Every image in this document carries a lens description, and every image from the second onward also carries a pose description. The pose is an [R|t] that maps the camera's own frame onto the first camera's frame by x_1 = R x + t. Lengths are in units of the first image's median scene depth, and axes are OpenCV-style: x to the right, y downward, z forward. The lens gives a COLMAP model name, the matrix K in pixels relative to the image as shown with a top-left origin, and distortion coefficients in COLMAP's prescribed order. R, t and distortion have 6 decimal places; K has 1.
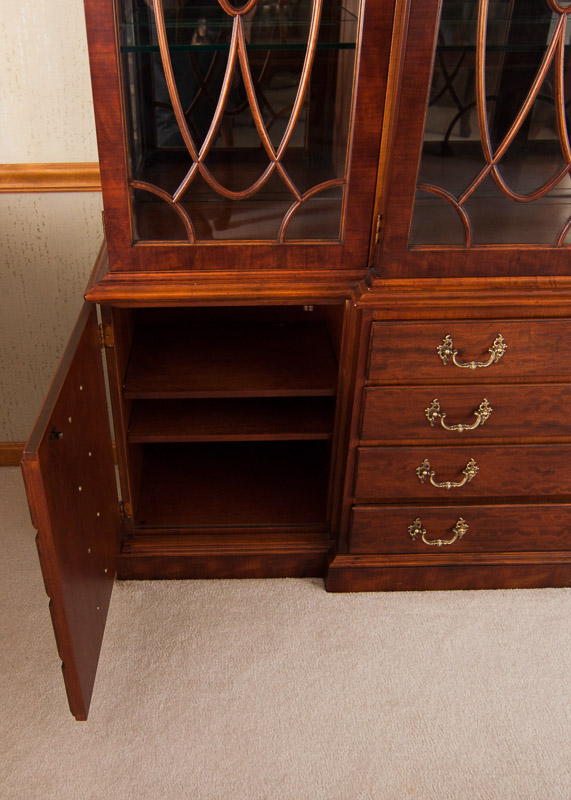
lens RADIAL K [[733.9, 0, 225.6], [0, 733.9, 397.6], [0, 0, 1]] dist [-0.003189, 0.000000]
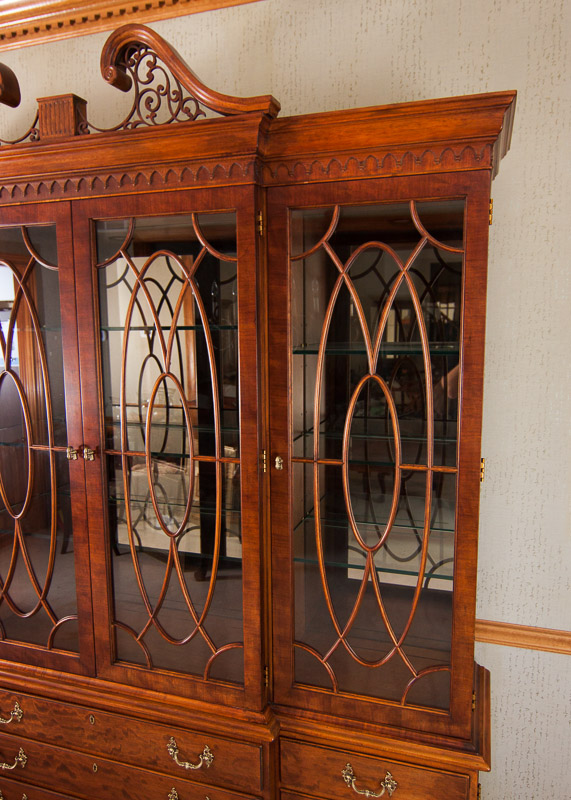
lens RADIAL K [[590.2, 0, 277.0], [0, 590.2, 398.8], [0, 0, 1]] dist [-0.006052, -0.005394]
pose [[0.944486, 0.037107, -0.326449, 1.127861], [-0.174272, 0.898889, -0.402031, -0.229639], [0.278523, 0.436603, 0.855454, -0.155408]]
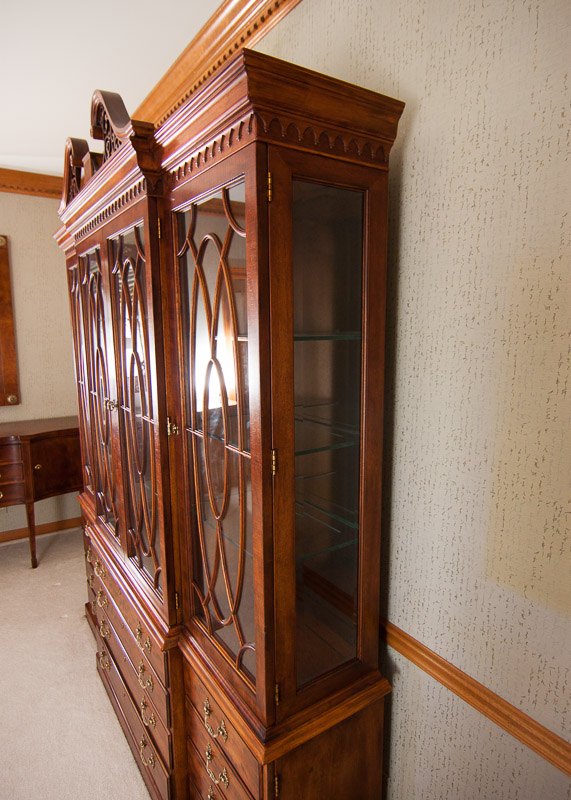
lens RADIAL K [[477.1, 0, 287.2], [0, 477.1, 397.6], [0, 0, 1]] dist [-0.017313, -0.000857]
pose [[0.554835, 0.126336, -0.822312, 1.671778], [-0.446906, 0.878949, -0.166502, -0.506936], [0.701736, 0.459878, 0.544132, 0.311753]]
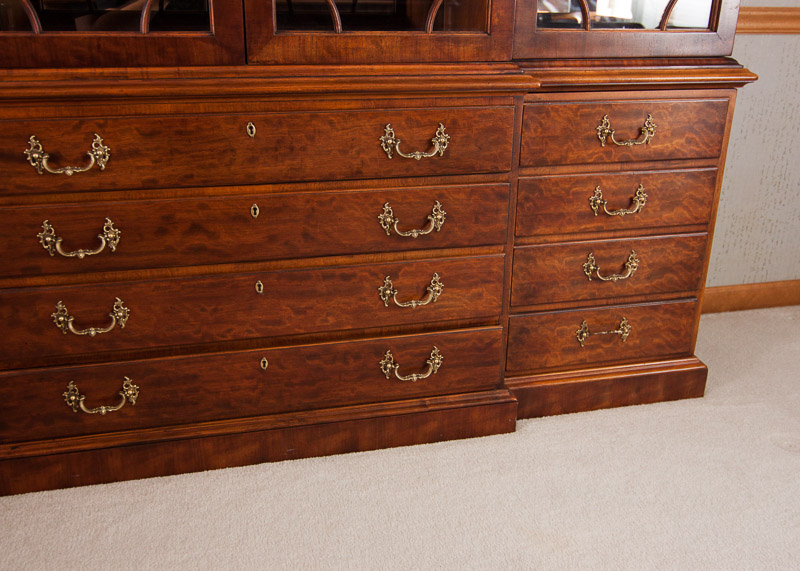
lens RADIAL K [[793.7, 0, 405.2], [0, 793.7, 286.9], [0, 0, 1]] dist [-0.000324, 0.000000]
pose [[0.974168, -0.061379, 0.217325, 0.462032], [0.101617, 0.978564, -0.179129, 0.271167], [-0.201672, 0.196586, 0.959522, 0.037108]]
